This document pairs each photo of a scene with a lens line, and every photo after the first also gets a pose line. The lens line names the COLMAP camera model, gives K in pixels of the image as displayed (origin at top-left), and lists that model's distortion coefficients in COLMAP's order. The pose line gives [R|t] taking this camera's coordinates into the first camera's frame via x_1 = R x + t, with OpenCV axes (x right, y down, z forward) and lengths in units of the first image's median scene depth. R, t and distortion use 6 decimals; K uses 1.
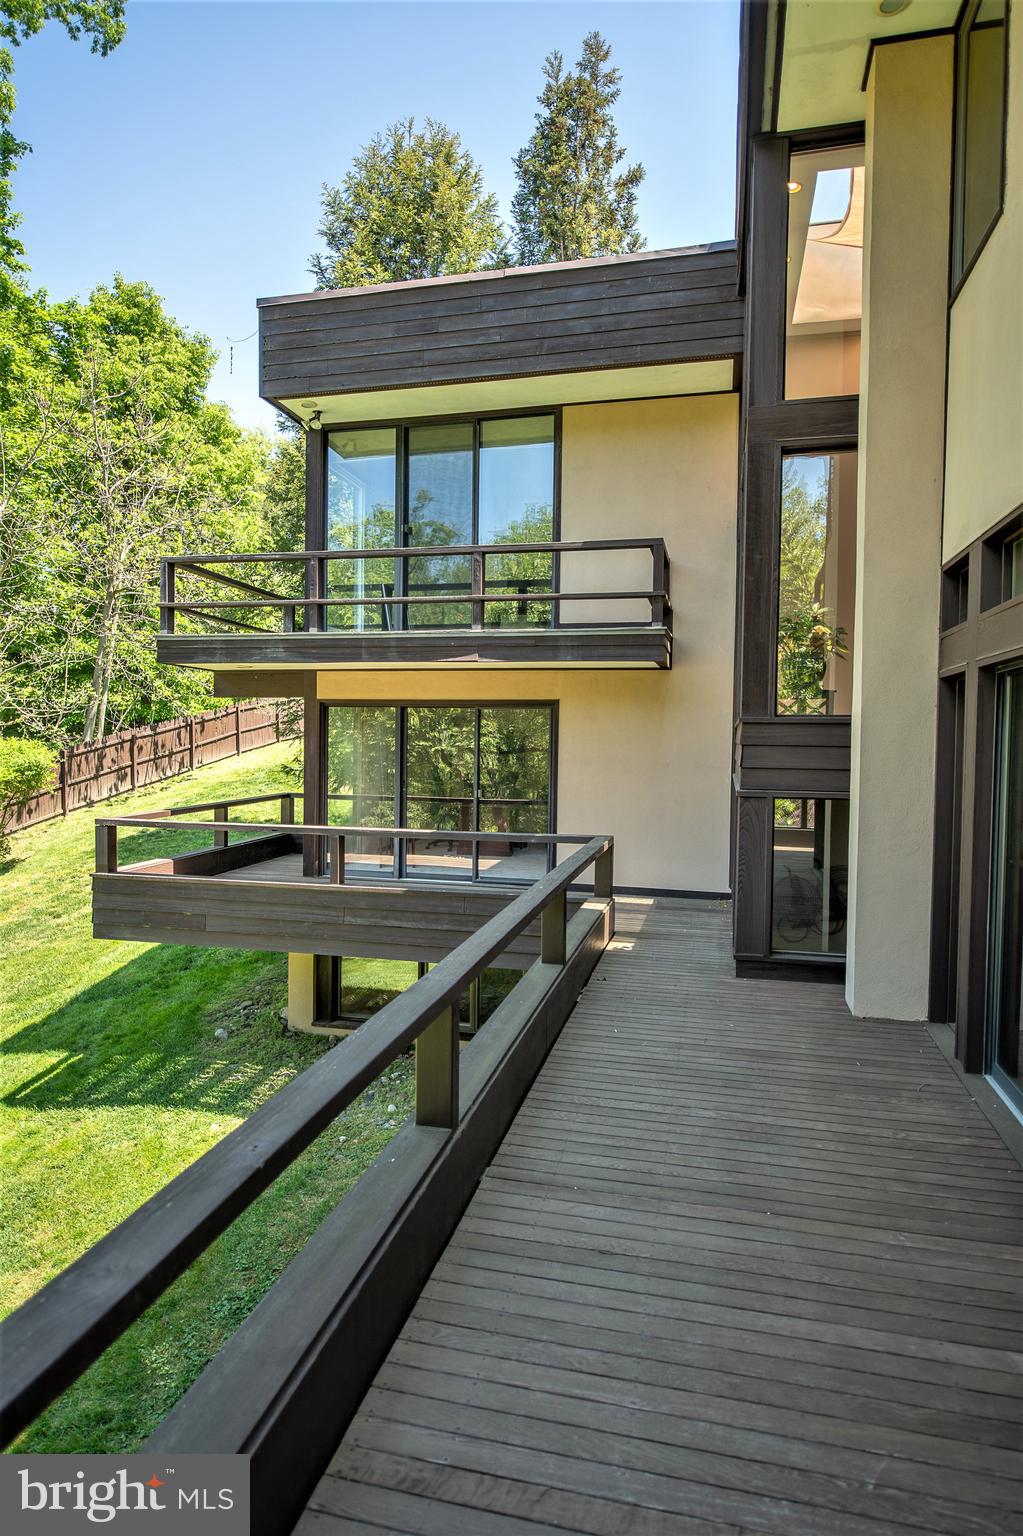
lens RADIAL K [[874.9, 0, 510.9], [0, 874.9, 770.1], [0, 0, 1]] dist [0.005579, -0.001275]
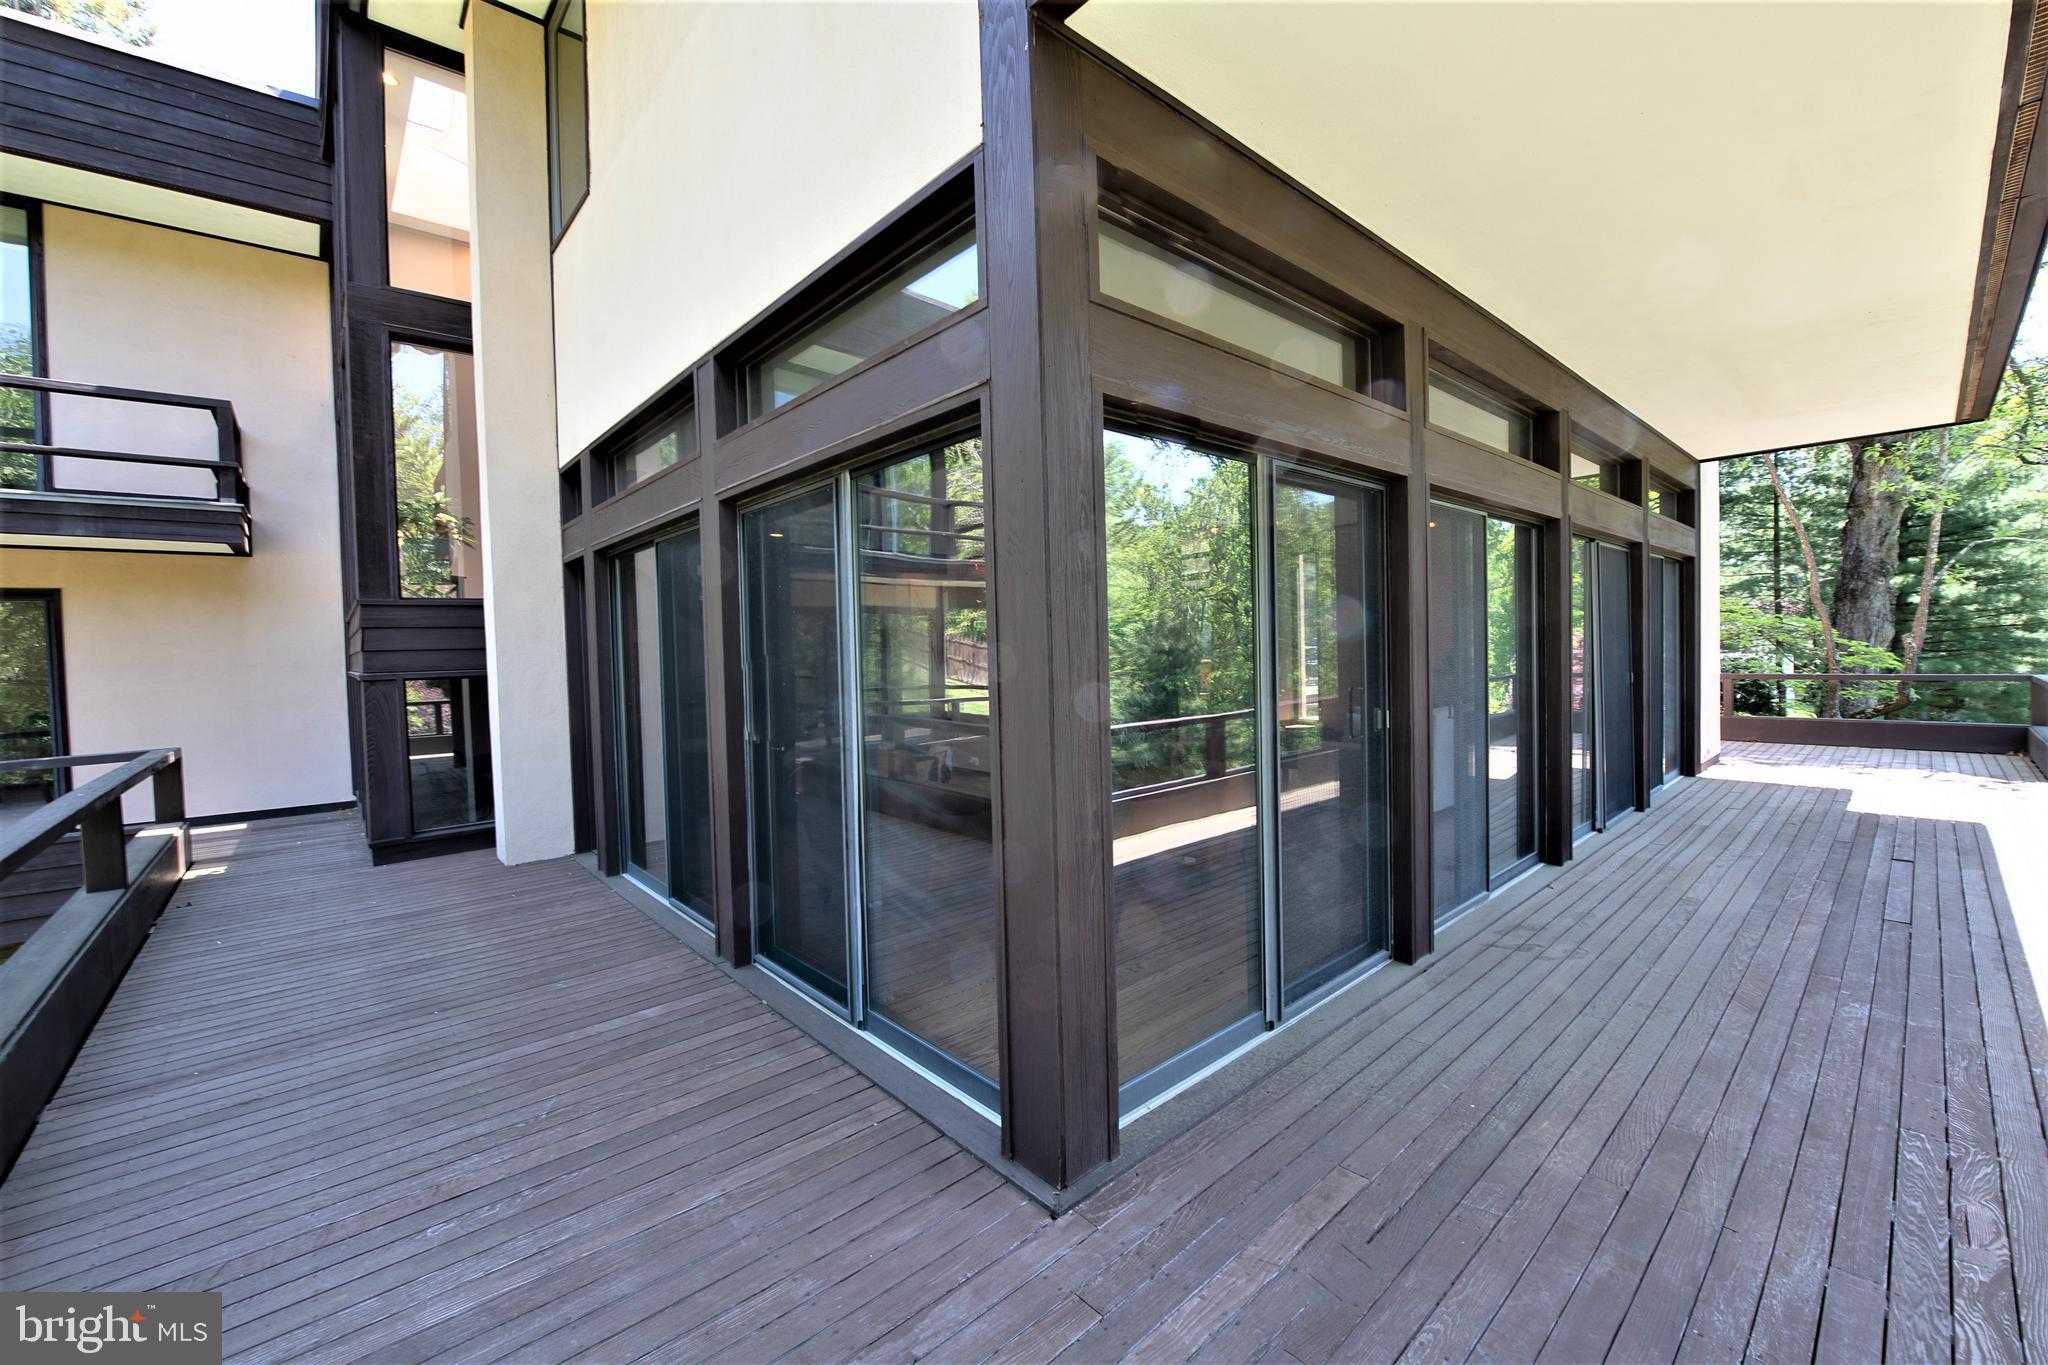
lens RADIAL K [[815.9, 0, 1032.4], [0, 815.9, 677.1], [0, 0, 1]] dist [-0.025071, 0.000032]
pose [[0.568209, -0.052968, 0.821178, -0.042389], [0.062025, 0.997844, 0.021445, 0.050160], [-0.820543, 0.038749, 0.570269, -0.104229]]
